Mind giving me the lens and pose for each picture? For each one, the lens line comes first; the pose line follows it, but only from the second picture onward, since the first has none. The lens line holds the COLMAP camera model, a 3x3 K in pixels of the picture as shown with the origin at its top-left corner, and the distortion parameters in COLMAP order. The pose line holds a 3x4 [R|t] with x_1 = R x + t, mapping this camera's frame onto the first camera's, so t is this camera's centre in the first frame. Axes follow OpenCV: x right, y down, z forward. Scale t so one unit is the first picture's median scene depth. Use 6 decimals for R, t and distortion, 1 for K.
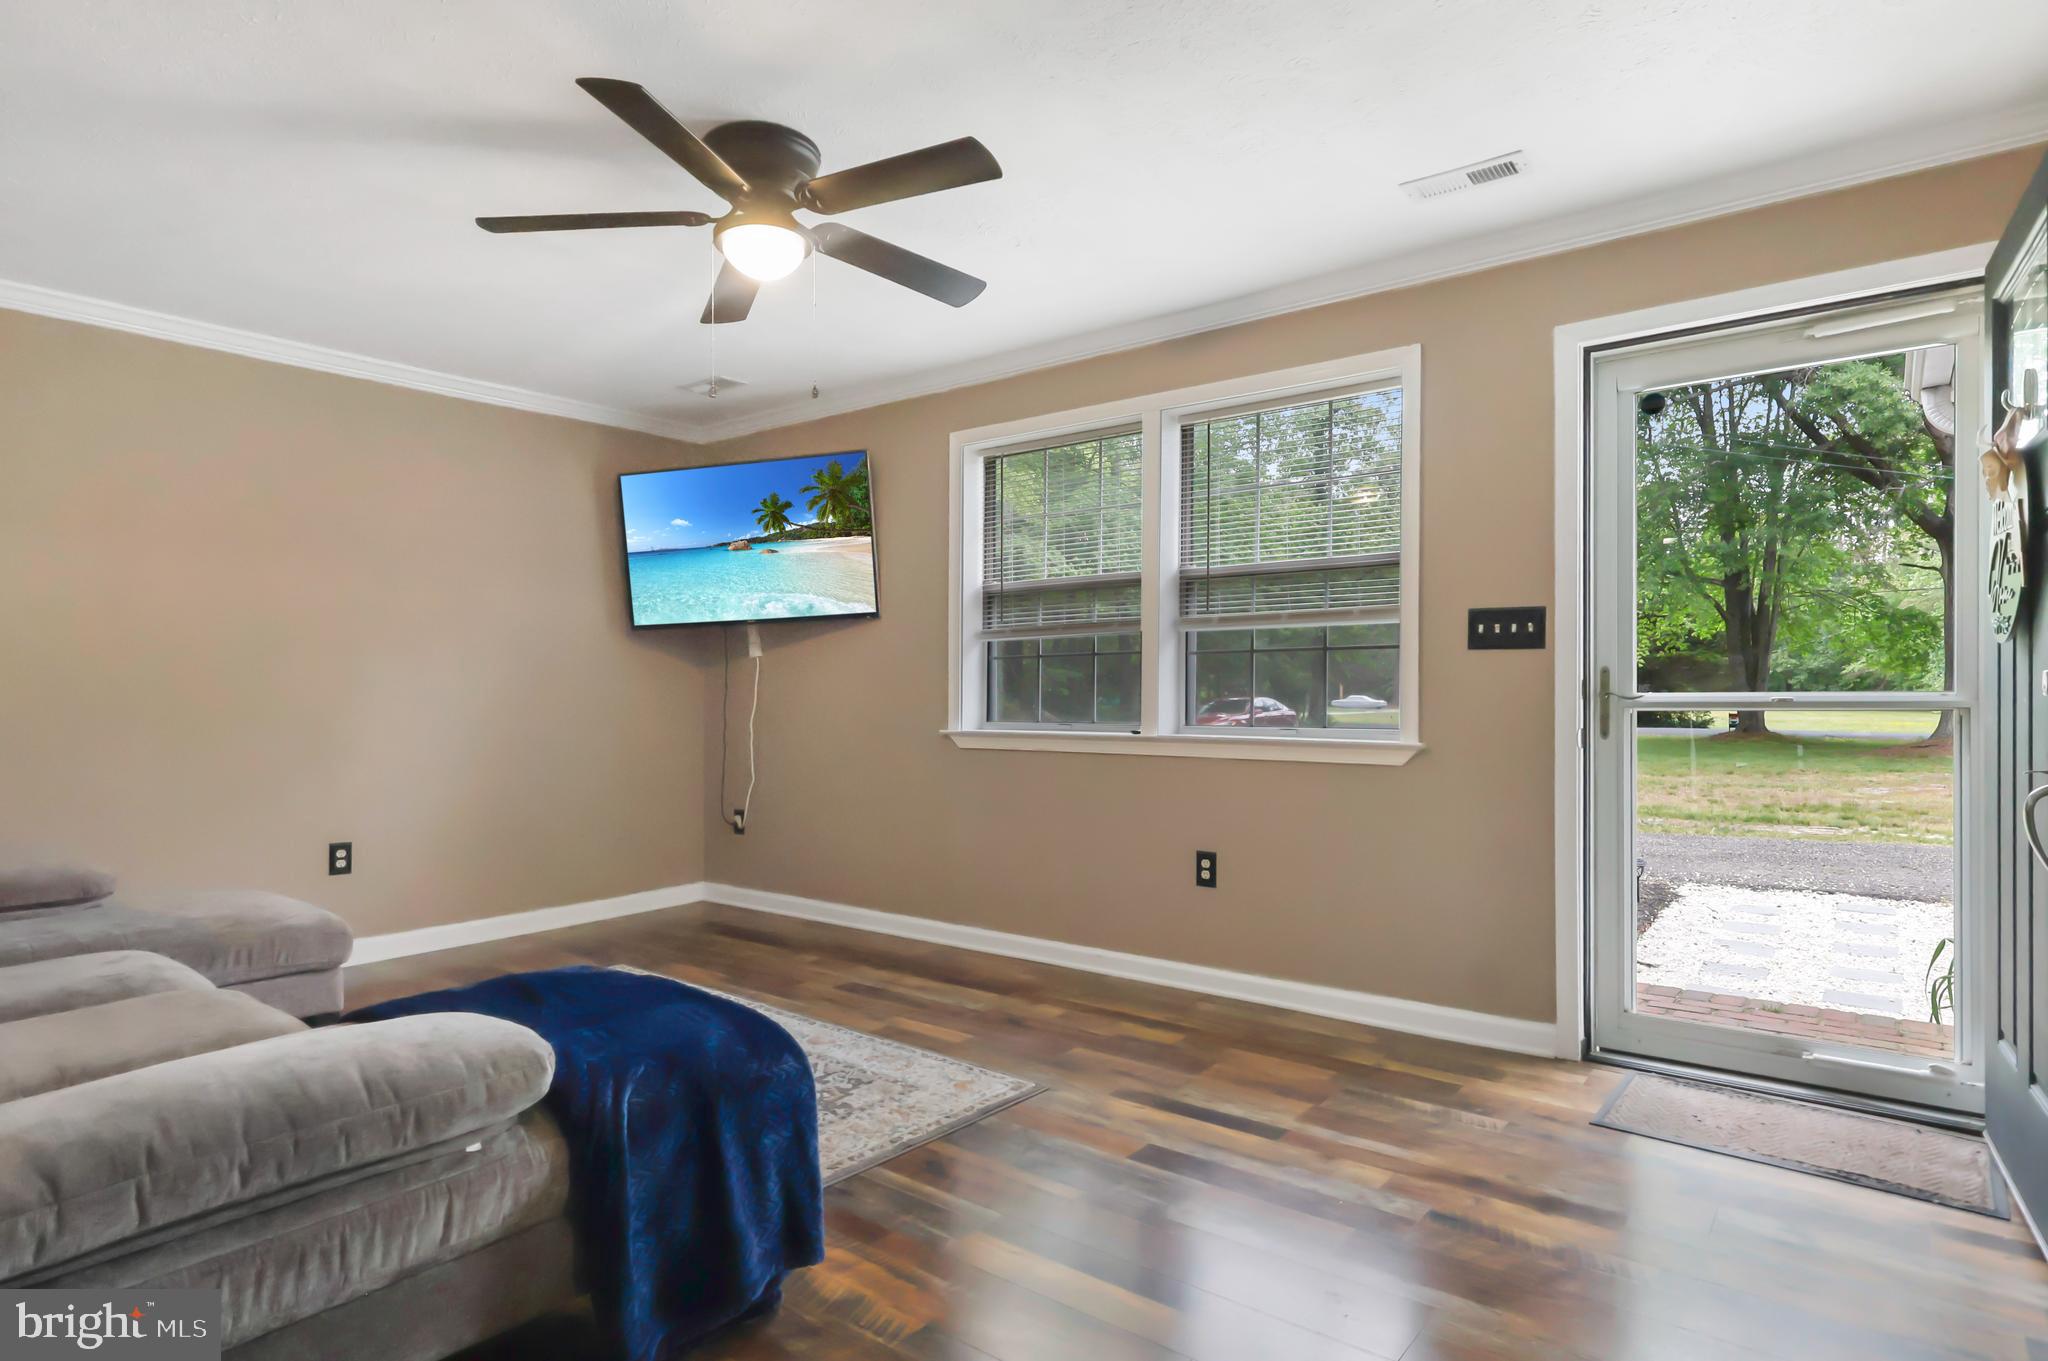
lens RADIAL K [[1111.0, 0, 1011.2], [0, 1111.0, 690.6], [0, 0, 1]] dist [0.000312, 0.000161]
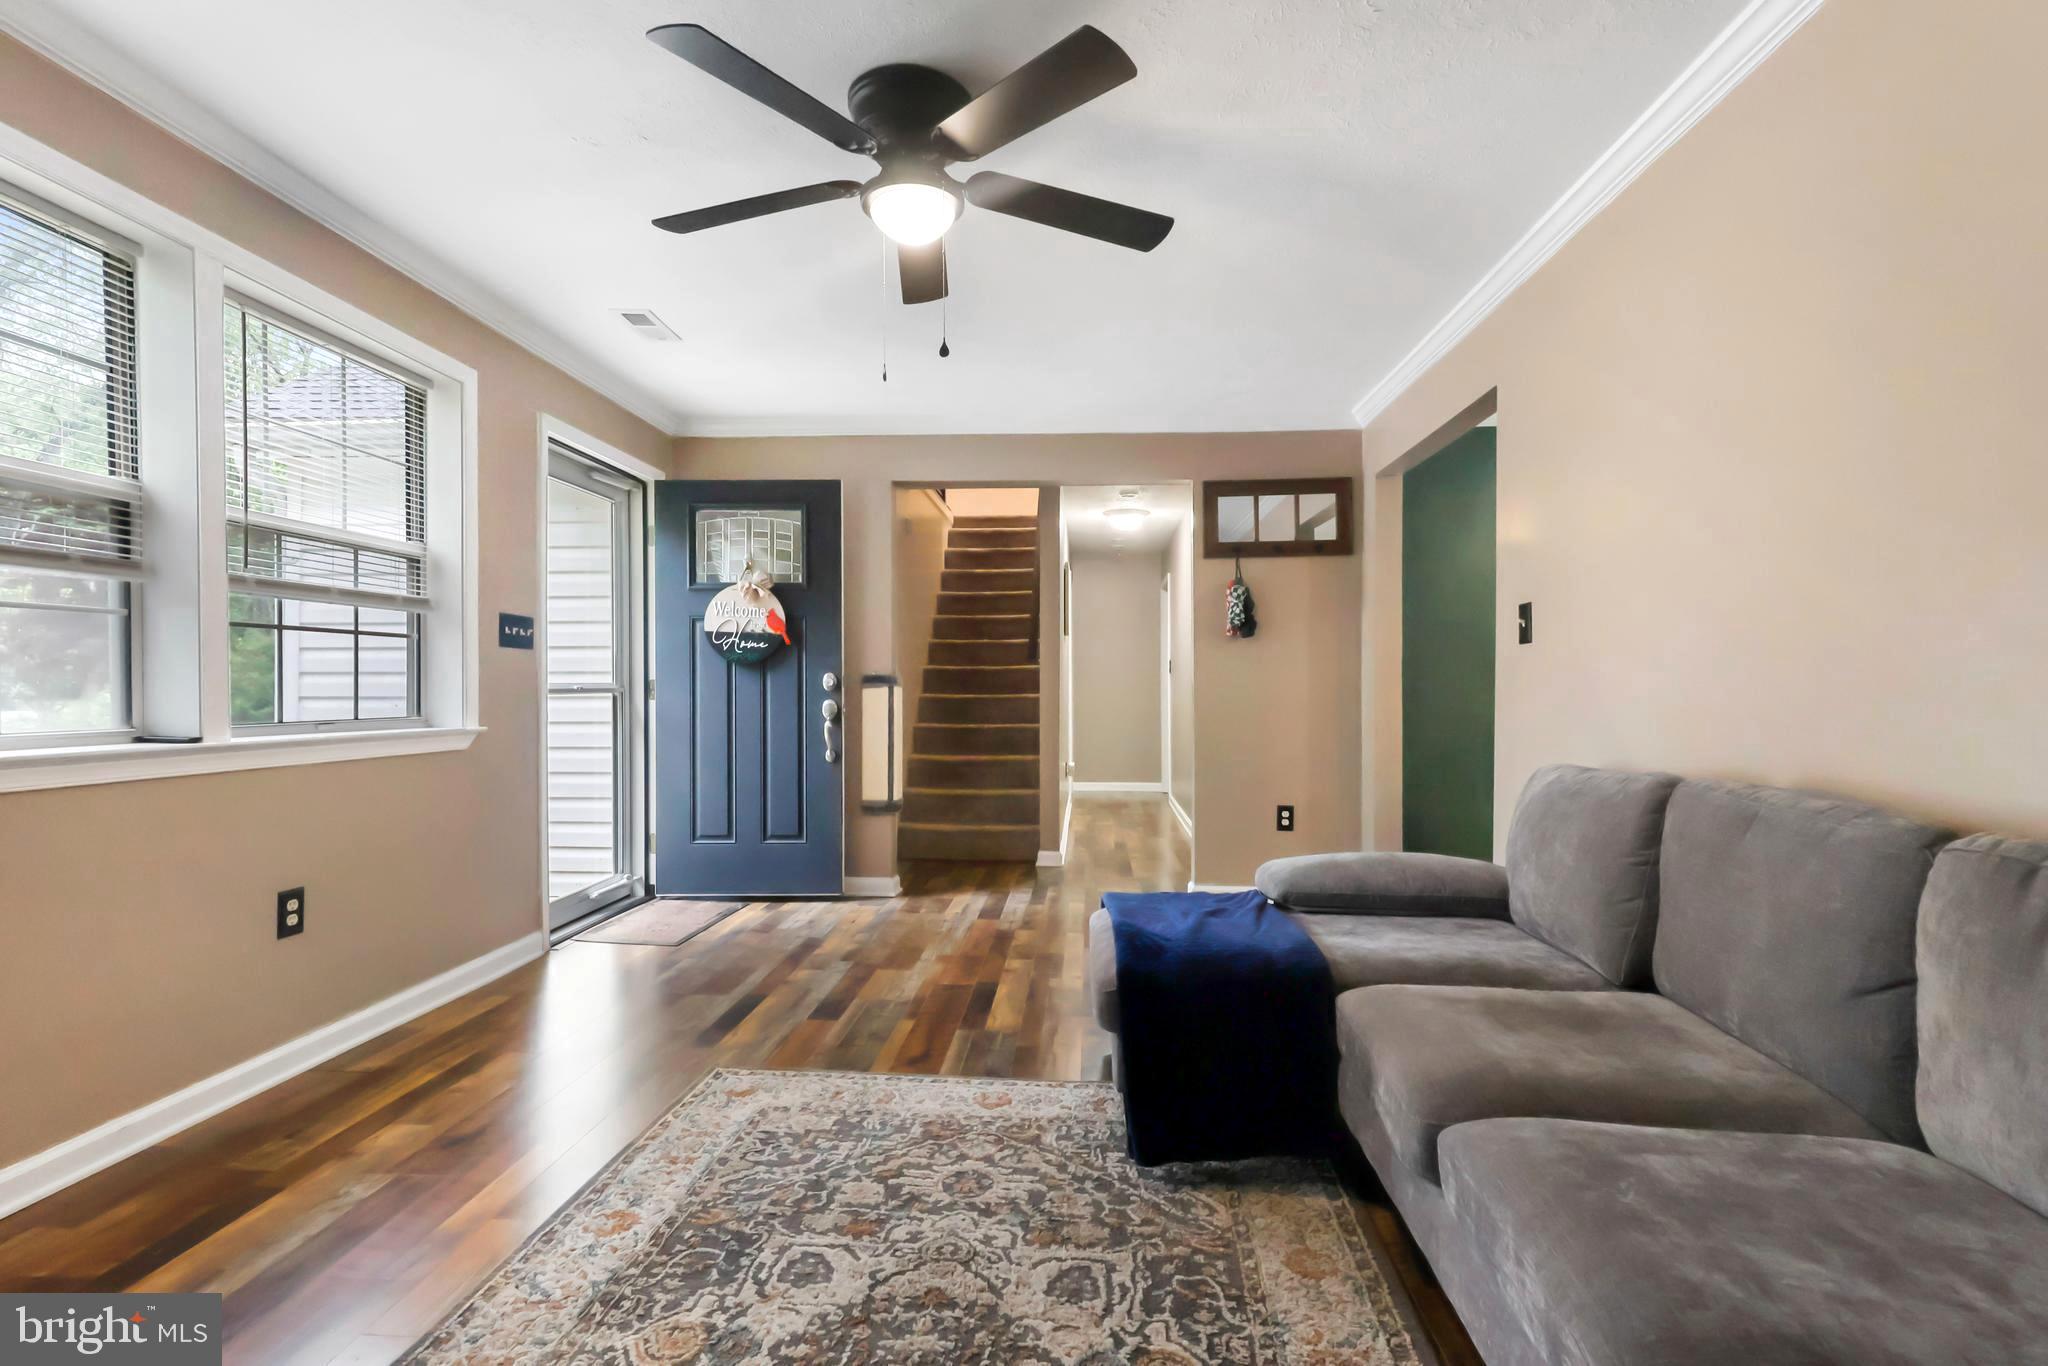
lens RADIAL K [[966.3, 0, 1028.1], [0, 966.3, 692.2], [0, 0, 1]] dist [0.013024, 0.000000]
pose [[-0.568474, -0.008119, 0.822661, -0.806094], [-0.005229, 0.999967, 0.006256, 0.002928], [-0.822685, -0.000746, -0.568497, 1.179290]]
